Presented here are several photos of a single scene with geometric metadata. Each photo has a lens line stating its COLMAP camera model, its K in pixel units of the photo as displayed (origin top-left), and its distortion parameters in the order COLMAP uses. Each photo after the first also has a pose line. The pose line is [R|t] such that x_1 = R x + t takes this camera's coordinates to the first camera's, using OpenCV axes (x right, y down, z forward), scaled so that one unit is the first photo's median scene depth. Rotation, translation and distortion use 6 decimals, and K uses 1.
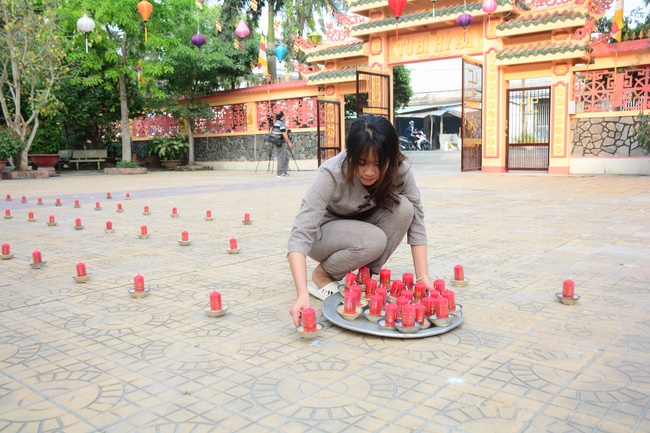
lens RADIAL K [[602.2, 0, 325.0], [0, 602.2, 216.5], [0, 0, 1]] dist [-0.075967, 0.001757]
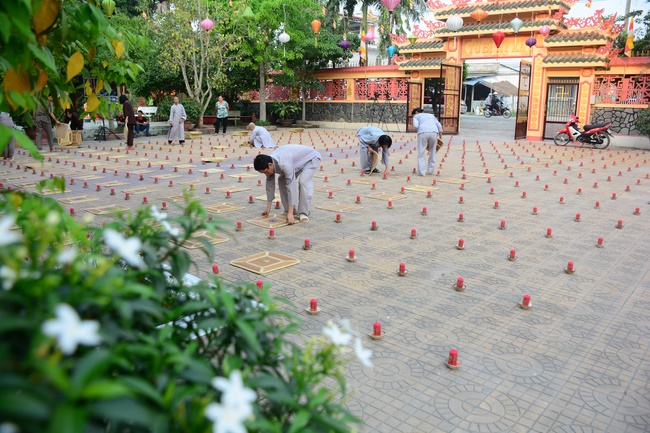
lens RADIAL K [[509.6, 0, 325.0], [0, 509.6, 216.5], [0, 0, 1]] dist [-0.112633, 0.001386]
pose [[0.998995, 0.031564, -0.031838, -0.174644], [-0.027524, 0.992370, 0.120183, -0.021828], [0.035389, -0.119186, 0.992241, -0.227803]]
